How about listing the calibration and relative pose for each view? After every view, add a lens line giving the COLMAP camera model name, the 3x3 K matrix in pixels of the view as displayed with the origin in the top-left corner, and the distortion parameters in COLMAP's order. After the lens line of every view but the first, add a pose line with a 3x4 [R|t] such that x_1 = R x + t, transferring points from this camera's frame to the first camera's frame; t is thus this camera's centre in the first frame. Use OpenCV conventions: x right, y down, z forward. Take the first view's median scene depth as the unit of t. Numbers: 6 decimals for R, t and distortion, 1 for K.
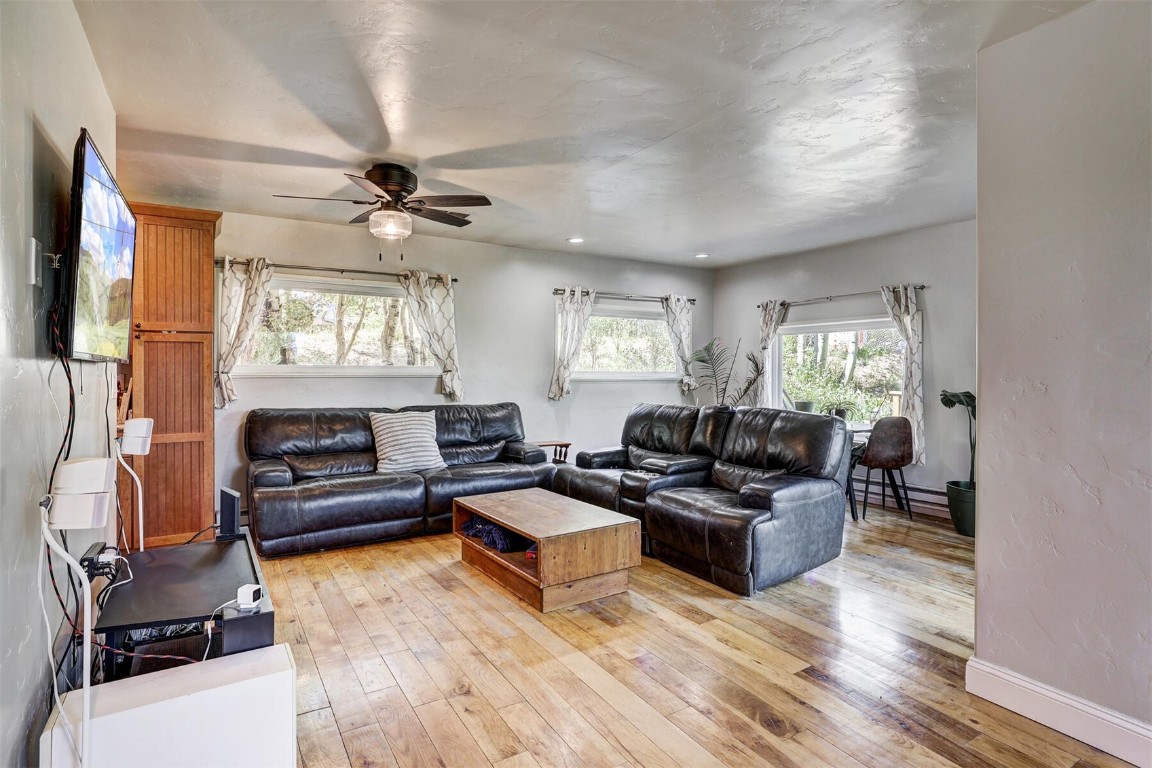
lens RADIAL K [[584.0, 0, 578.0], [0, 584.0, 374.7], [0, 0, 1]] dist [-0.027819, 0.000246]
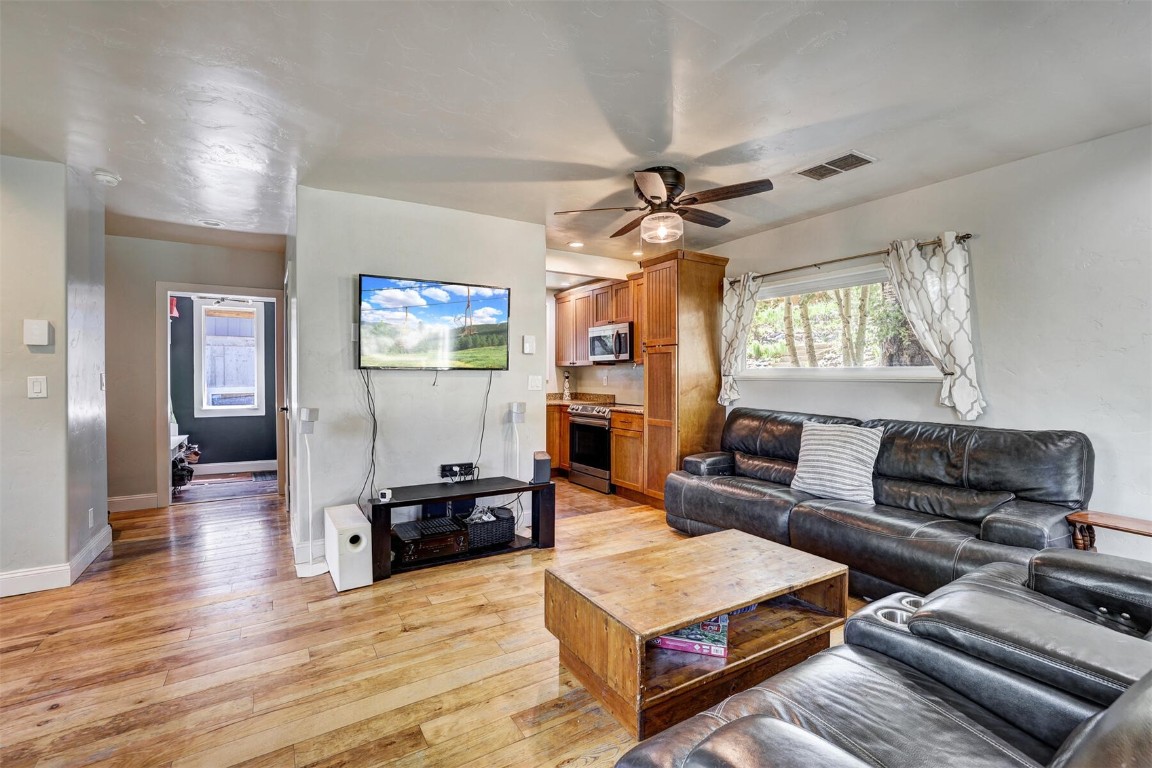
lens RADIAL K [[505.2, 0, 567.5], [0, 505.2, 375.5], [0, 0, 1]] dist [-0.035992, 0.000704]
pose [[-0.020056, 0.000942, -0.999798, 0.381477], [-0.005366, 0.999985, 0.001050, -0.002429], [0.999784, 0.005386, -0.020051, 0.594380]]
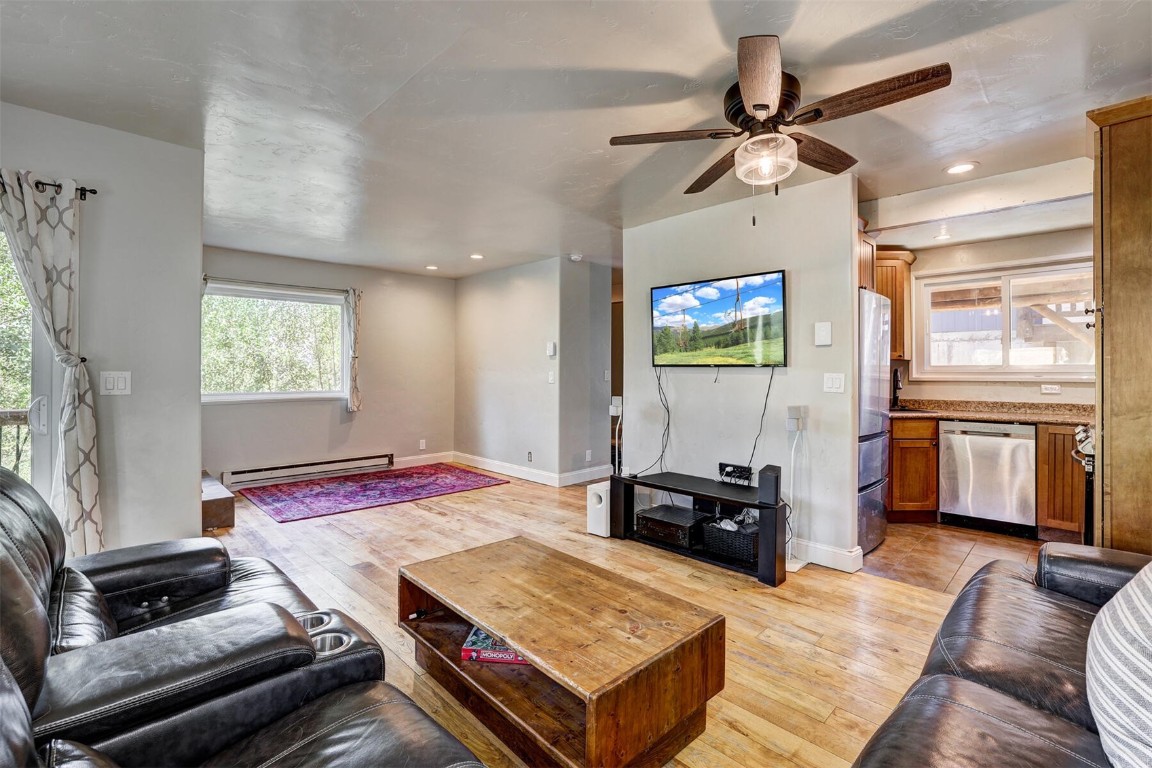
lens RADIAL K [[511.2, 0, 573.4], [0, 511.2, 369.0], [0, 0, 1]] dist [-0.024854, 0.000709]
pose [[-0.979022, -0.004963, -0.203693, 0.014238], [-0.005128, 0.999987, 0.000278, -0.004997], [0.203689, 0.001317, -0.979035, 1.073019]]
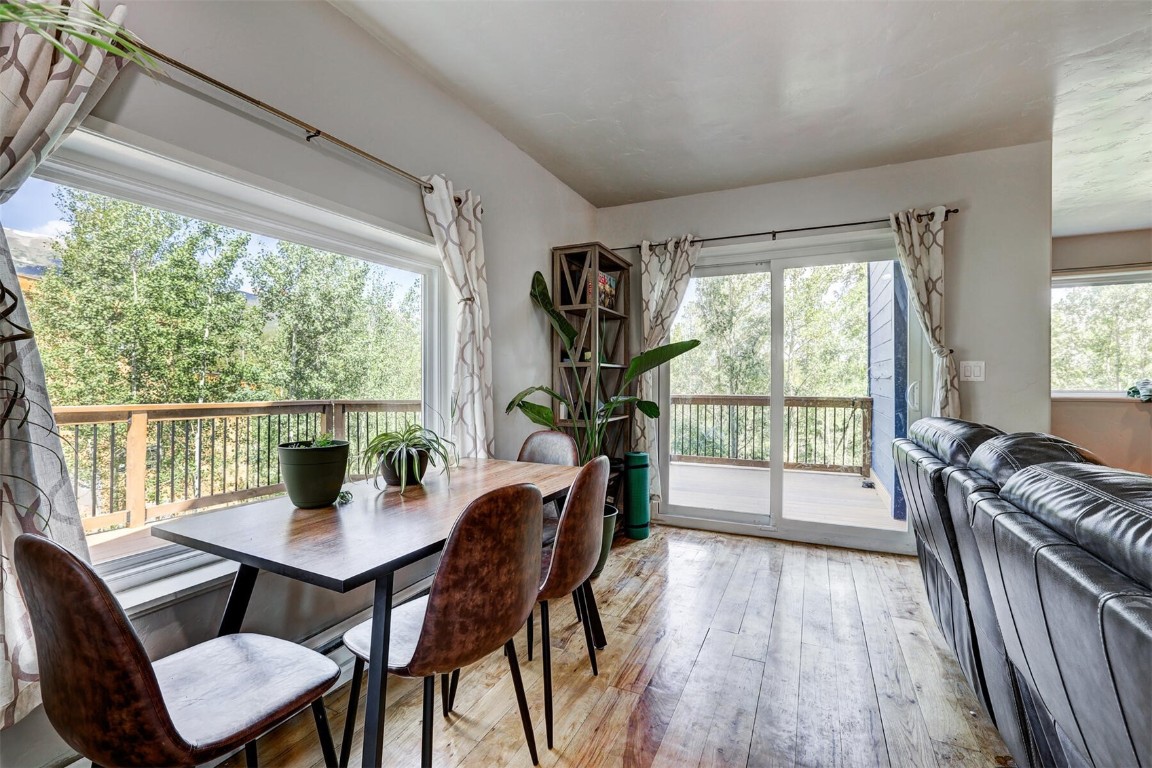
lens RADIAL K [[501.3, 0, 571.6], [0, 501.3, 370.3], [0, 0, 1]] dist [-0.053839, 0.022142]
pose [[-0.535494, 0.001892, 0.844537, 0.132611], [0.003775, 0.999993, 0.000153, 0.008951], [-0.844531, 0.003269, -0.535497, 1.187655]]
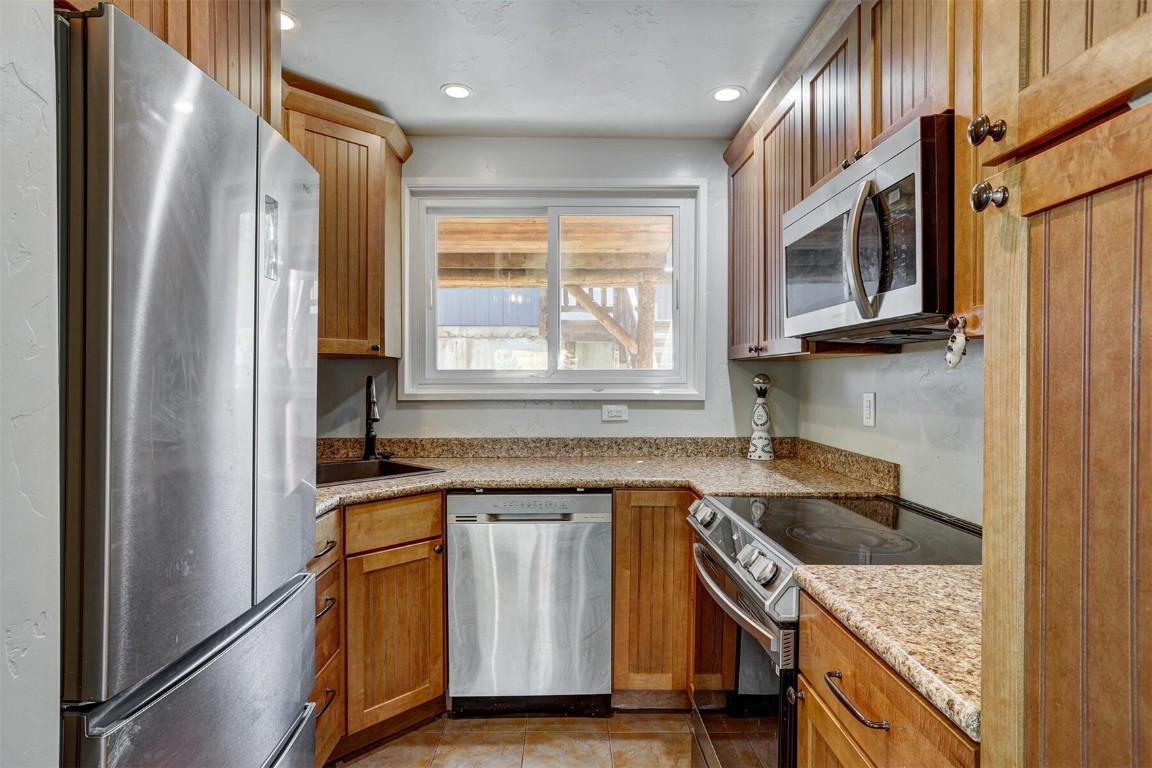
lens RADIAL K [[612.4, 0, 576.1], [0, 612.4, 380.4], [0, 0, 1]] dist [-0.036045, 0.026976]
pose [[-0.524430, 0.002882, -0.851449, -0.398122], [-0.007395, 0.999941, 0.007940, -0.010214], [0.851422, 0.010461, -0.524377, 0.710554]]
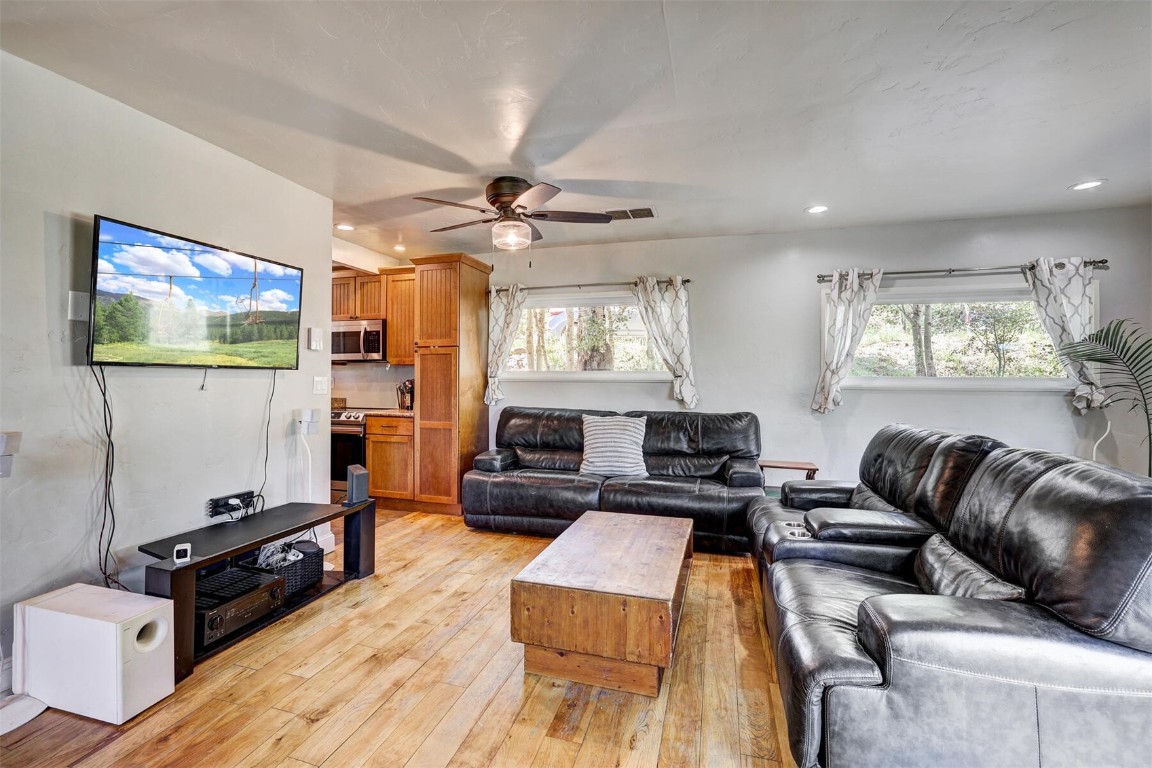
lens RADIAL K [[501.3, 0, 571.6], [0, 501.3, 370.3], [0, 0, 1]] dist [-0.053839, 0.022142]
pose [[0.662529, -0.007549, -0.748998, 0.291280], [-0.007657, 0.999829, -0.016851, -0.000845], [0.748997, 0.016899, 0.662358, 0.339552]]
